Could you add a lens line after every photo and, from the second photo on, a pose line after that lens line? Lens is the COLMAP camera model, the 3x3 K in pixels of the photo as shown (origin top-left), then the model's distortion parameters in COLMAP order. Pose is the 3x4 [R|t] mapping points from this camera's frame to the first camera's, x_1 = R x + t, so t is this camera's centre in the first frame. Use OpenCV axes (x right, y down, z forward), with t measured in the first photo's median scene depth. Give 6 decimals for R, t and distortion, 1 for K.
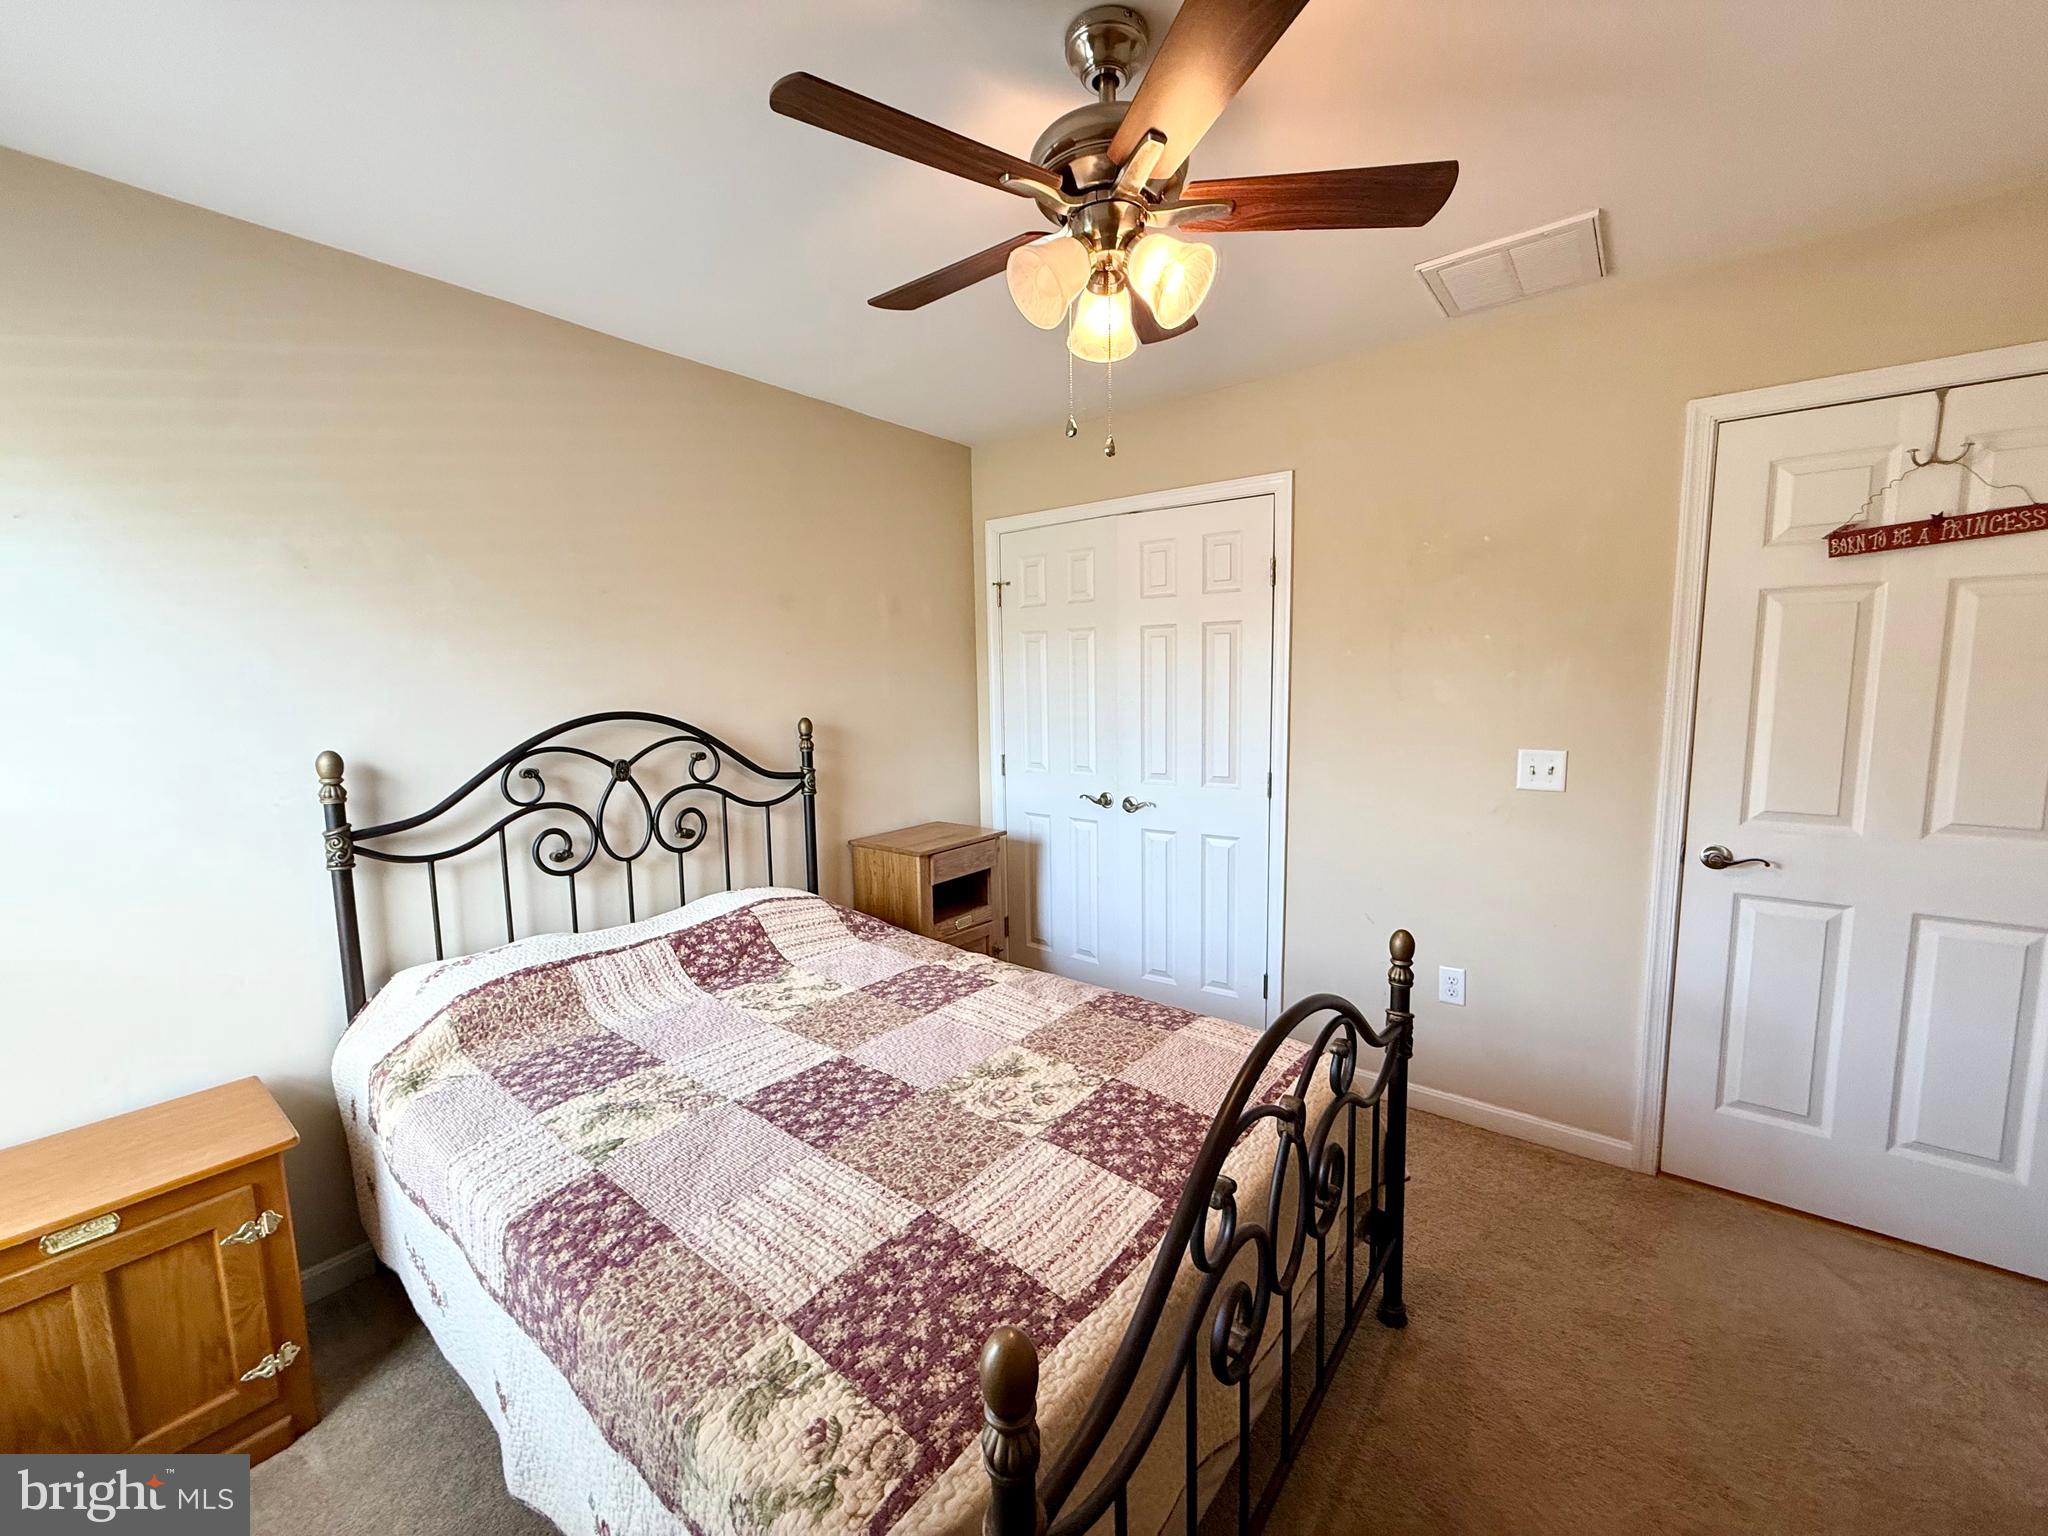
lens RADIAL K [[813.3, 0, 1016.2], [0, 813.3, 767.1], [0, 0, 1]] dist [0.000191, 0.000162]
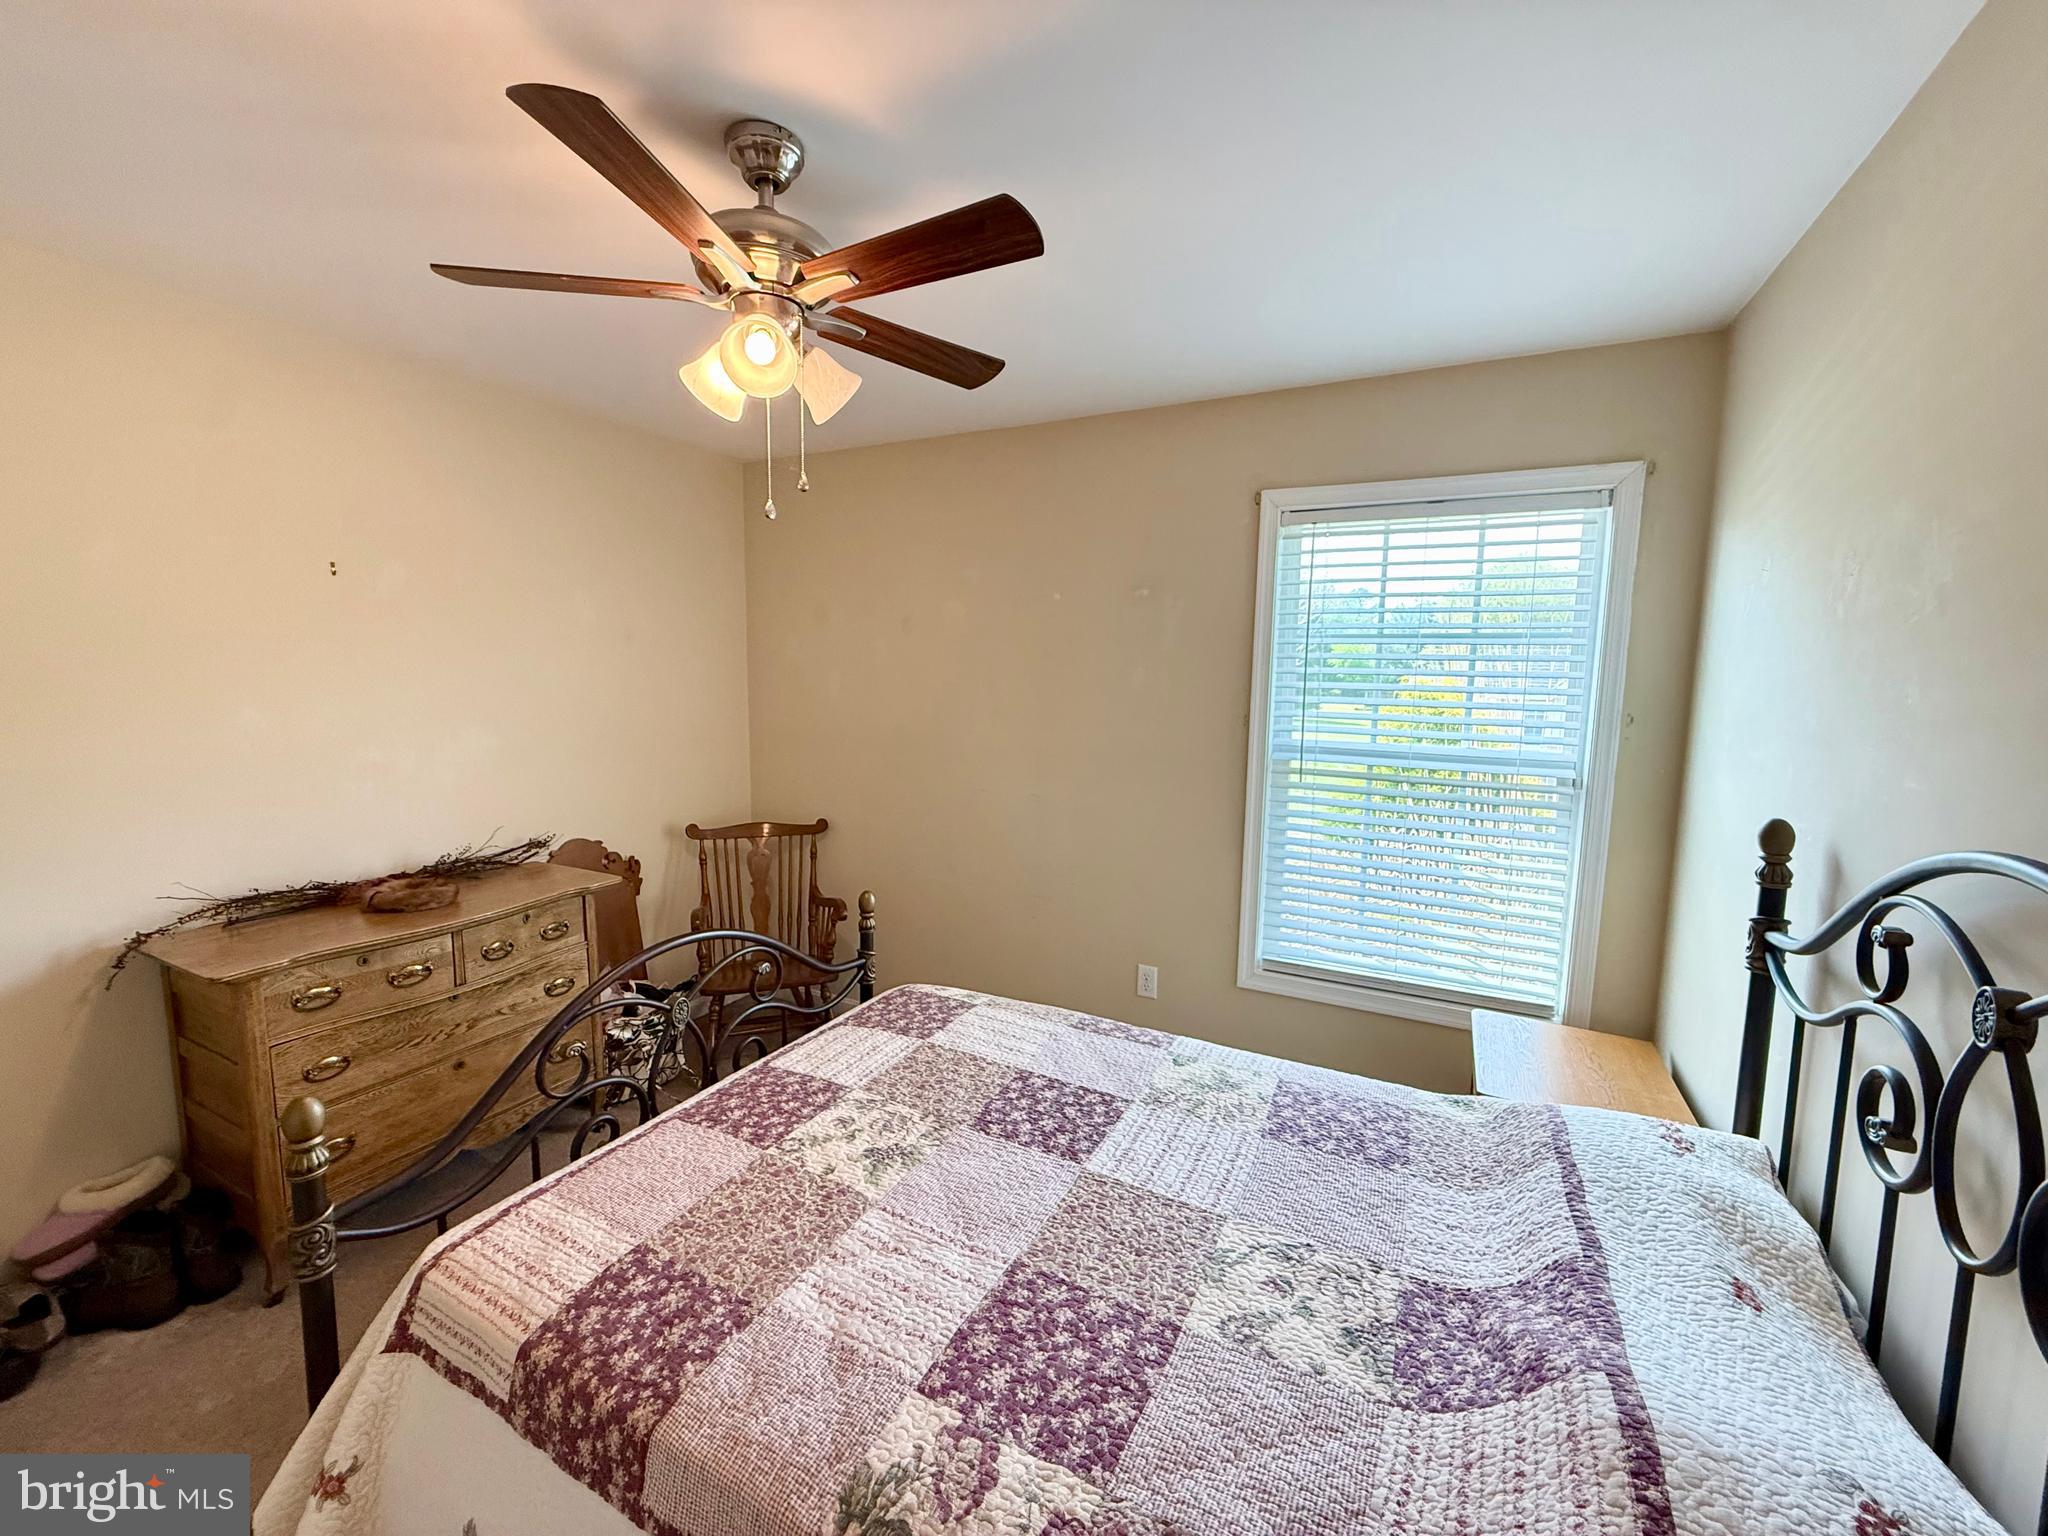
lens RADIAL K [[814.8, 0, 1024.0], [0, 814.8, 768.0], [0, 0, 1]] dist [-0.000073, 0.000441]
pose [[-0.980144, 0.022082, -0.197052, 0.002946], [-0.023903, 0.973374, 0.227973, -0.206011], [0.196839, 0.228157, -0.953519, 1.446213]]
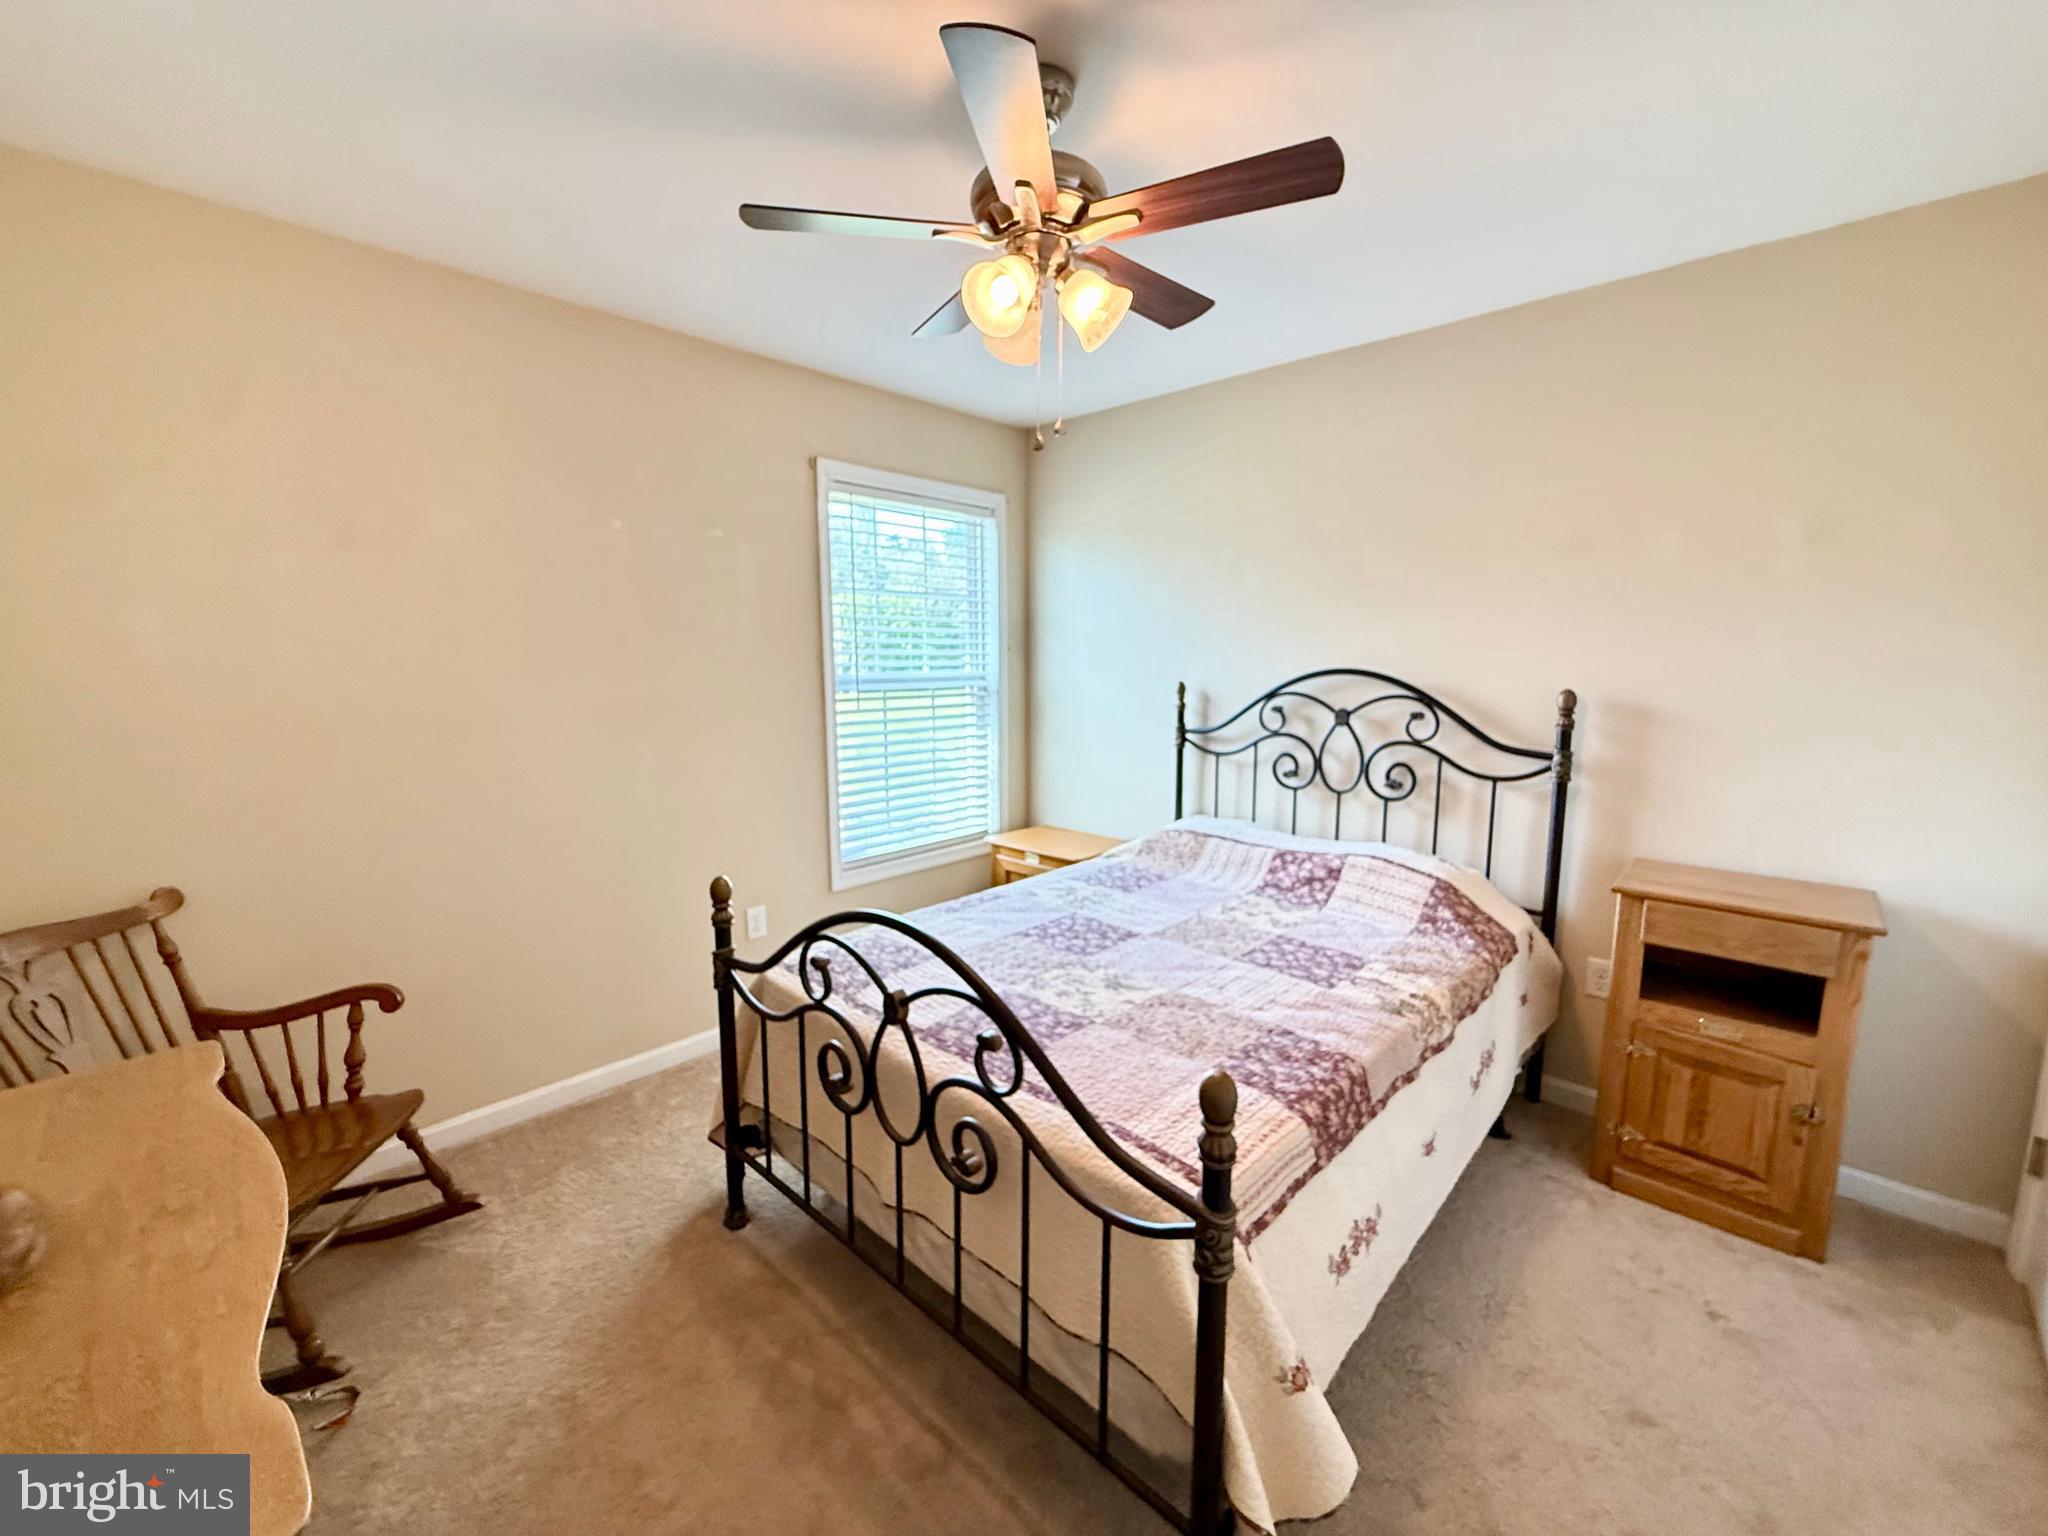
lens RADIAL K [[814.8, 0, 1024.0], [0, 814.8, 768.0], [0, 0, 1]] dist [-0.000073, 0.000441]
pose [[-0.084422, 0.159930, -0.983512, 0.876563], [-0.109597, 0.979556, 0.168694, -0.087162], [0.990384, 0.122032, -0.065168, 0.731913]]
